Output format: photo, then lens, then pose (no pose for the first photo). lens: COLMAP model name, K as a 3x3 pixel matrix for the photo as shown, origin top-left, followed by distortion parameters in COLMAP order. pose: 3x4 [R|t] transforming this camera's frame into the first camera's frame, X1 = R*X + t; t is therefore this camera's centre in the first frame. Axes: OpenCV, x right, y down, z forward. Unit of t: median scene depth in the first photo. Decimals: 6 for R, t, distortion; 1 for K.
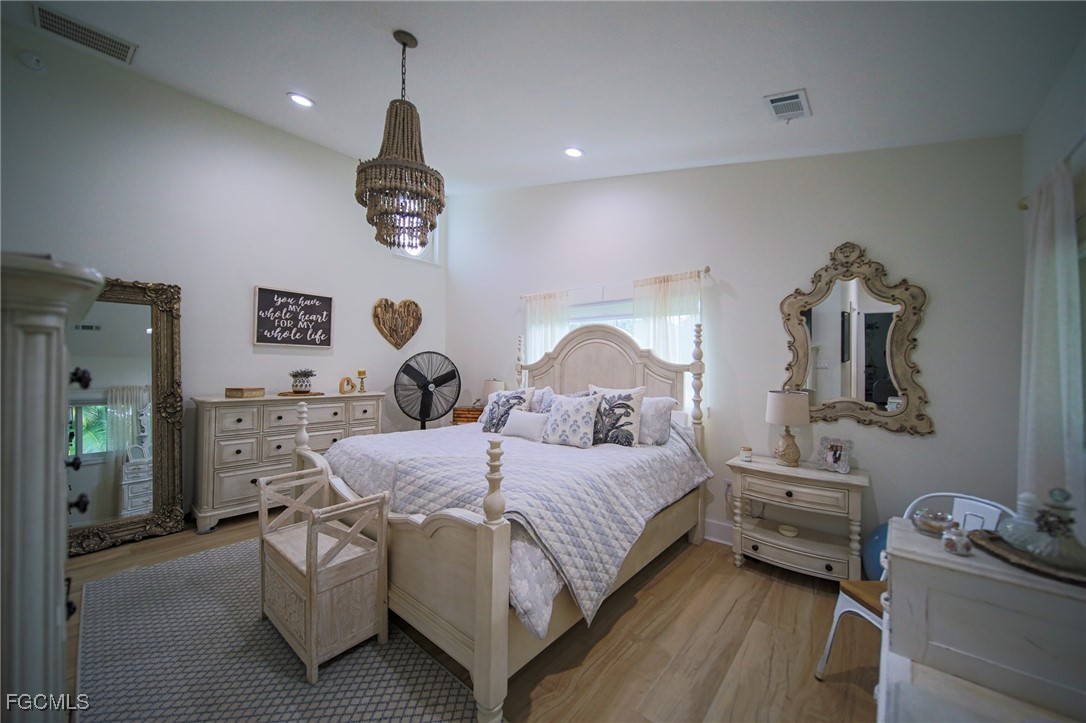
lens RADIAL K [[408.5, 0, 537.9], [0, 408.5, 357.3], [0, 0, 1]] dist [-0.007106, -0.000432]
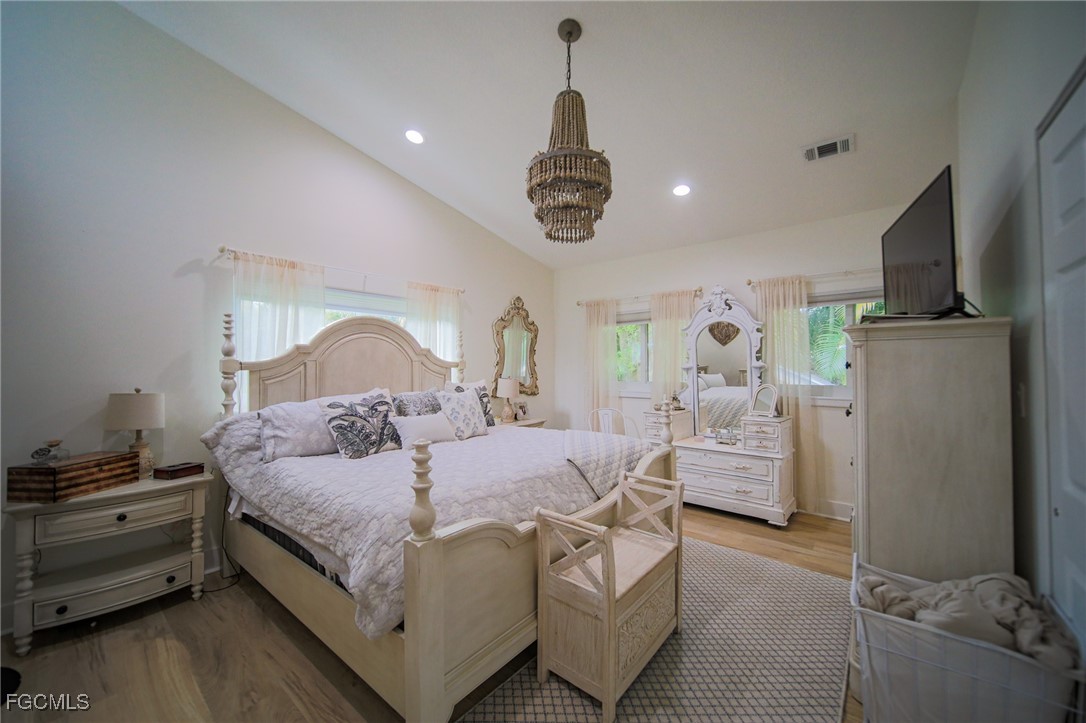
lens RADIAL K [[408.5, 0, 540.7], [0, 408.5, 368.2], [0, 0, 1]] dist [-0.007106, -0.000432]
pose [[-0.013918, -0.015048, 0.999790, -0.724241], [-0.022721, 0.999633, 0.014729, 0.009385], [-0.999645, -0.022511, -0.014255, 0.601253]]
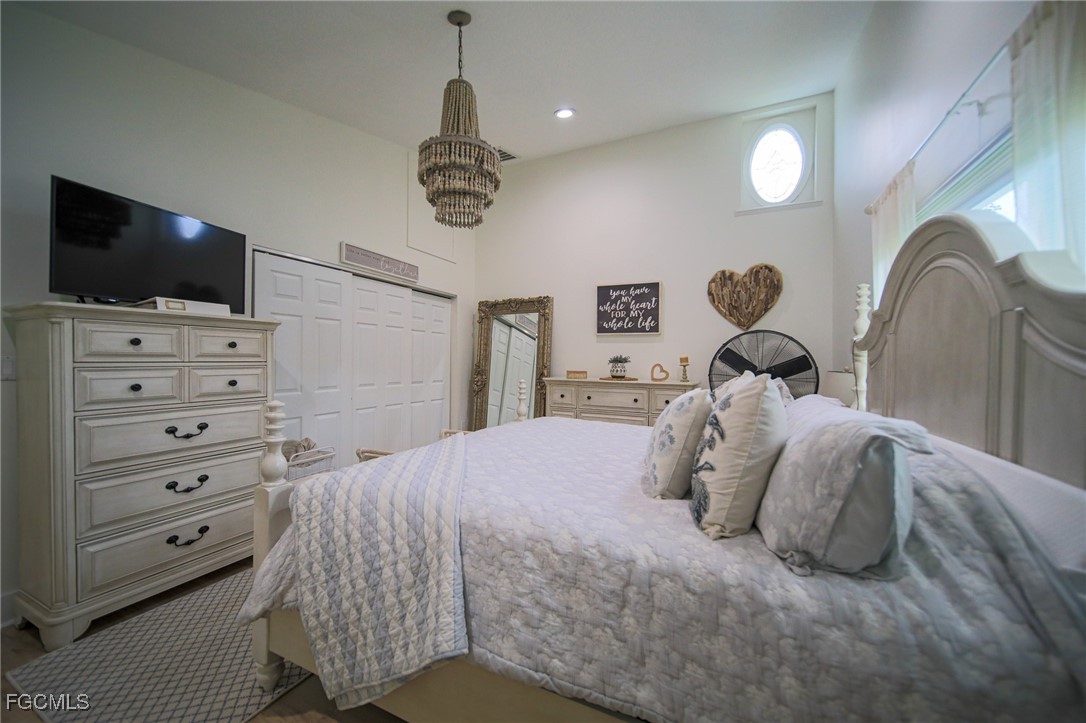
lens RADIAL K [[408.5, 0, 541.3], [0, 408.5, 360.0], [0, 0, 1]] dist [-0.007106, -0.000432]
pose [[0.249773, -0.008988, -0.968263, 0.389723], [0.017607, 0.999834, -0.004739, 0.040983], [0.968144, -0.015865, 0.249890, 0.522223]]
